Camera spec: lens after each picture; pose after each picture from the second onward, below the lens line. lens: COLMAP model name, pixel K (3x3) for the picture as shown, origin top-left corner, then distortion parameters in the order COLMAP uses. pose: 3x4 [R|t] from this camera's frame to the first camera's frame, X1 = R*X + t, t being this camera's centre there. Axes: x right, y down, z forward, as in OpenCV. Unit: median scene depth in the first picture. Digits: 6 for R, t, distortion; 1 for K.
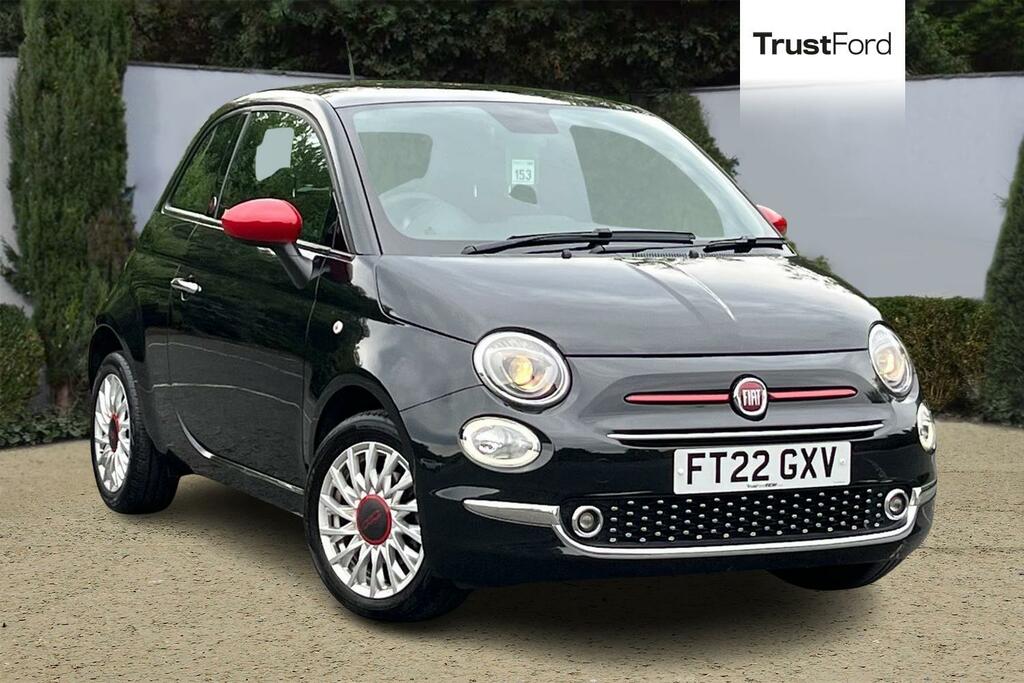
lens RADIAL K [[2521.2, 0, 512.1], [0, 2521.2, 342.5], [0, 0, 1]] dist [0.121932, 0.000000]
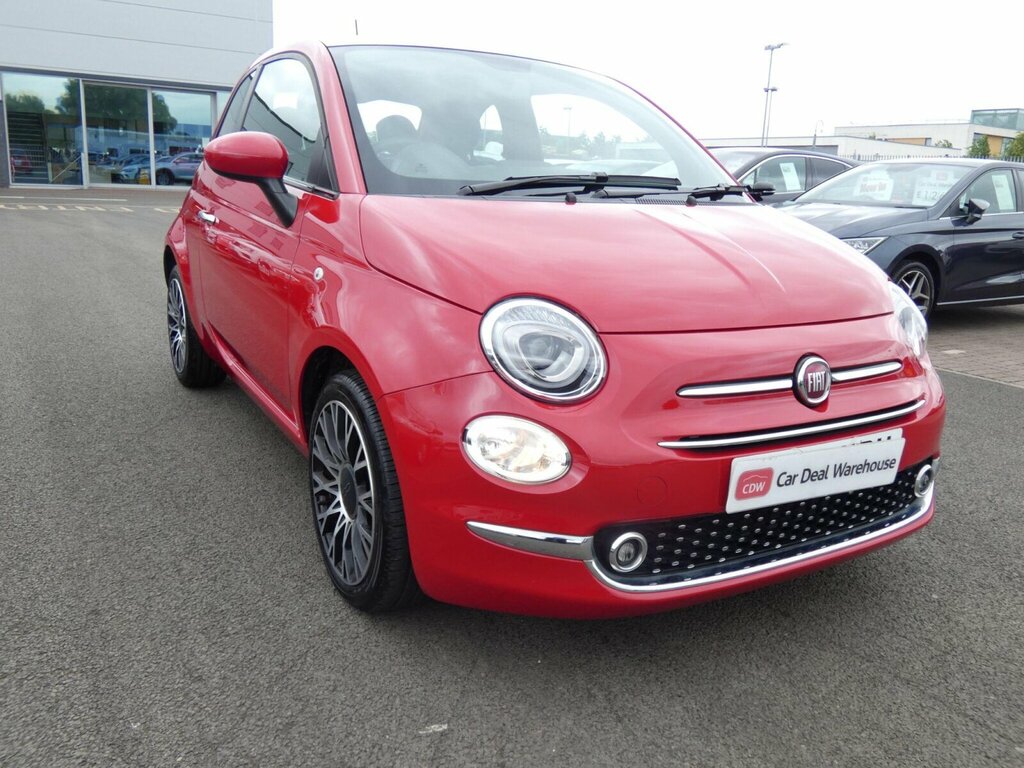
lens RADIAL K [[881.8, 0, 506.8], [0, 881.8, 383.1], [0, 0, 1]] dist [0.010510, -0.002321]
pose [[0.997128, 0.007698, 0.075348, -0.027250], [-0.020727, 0.984581, 0.173699, -0.025915], [-0.072849, -0.174762, 0.981912, 0.727313]]
